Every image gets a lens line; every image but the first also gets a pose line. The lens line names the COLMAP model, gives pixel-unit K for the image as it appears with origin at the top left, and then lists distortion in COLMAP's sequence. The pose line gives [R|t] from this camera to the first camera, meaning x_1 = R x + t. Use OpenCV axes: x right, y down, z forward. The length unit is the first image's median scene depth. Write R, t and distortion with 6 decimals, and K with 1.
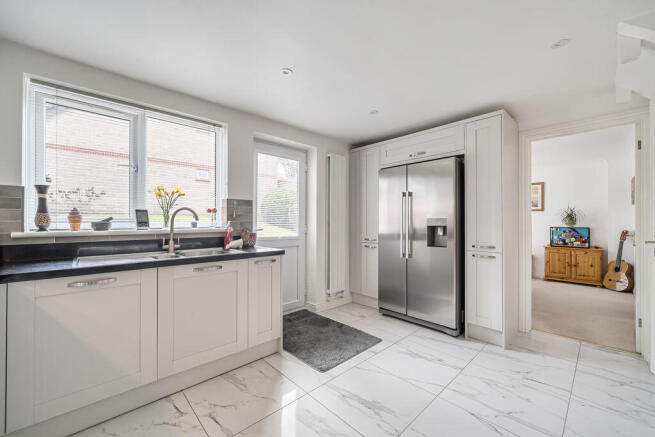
lens RADIAL K [[257.0, 0, 327.0], [0, 257.0, 219.4], [0, 0, 1]] dist [-0.002822, -0.000014]
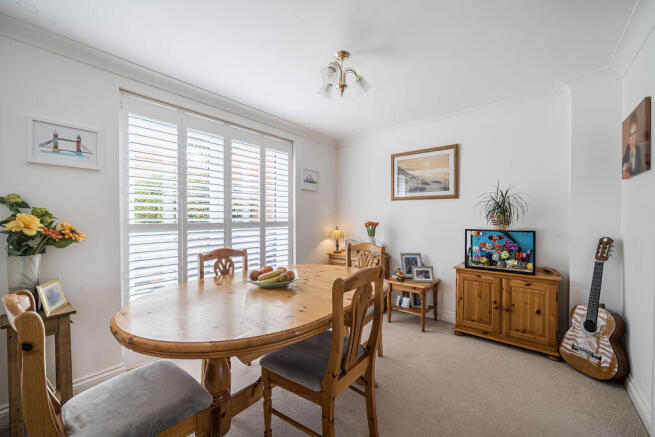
lens RADIAL K [[257.0, 0, 325.8], [0, 257.0, 221.1], [0, 0, 1]] dist [-0.002822, -0.000014]
pose [[0.992197, -0.013602, 0.123934, 0.562934], [0.009983, 0.999507, 0.029776, -0.004149], [-0.124278, -0.028306, 0.991844, 0.560914]]
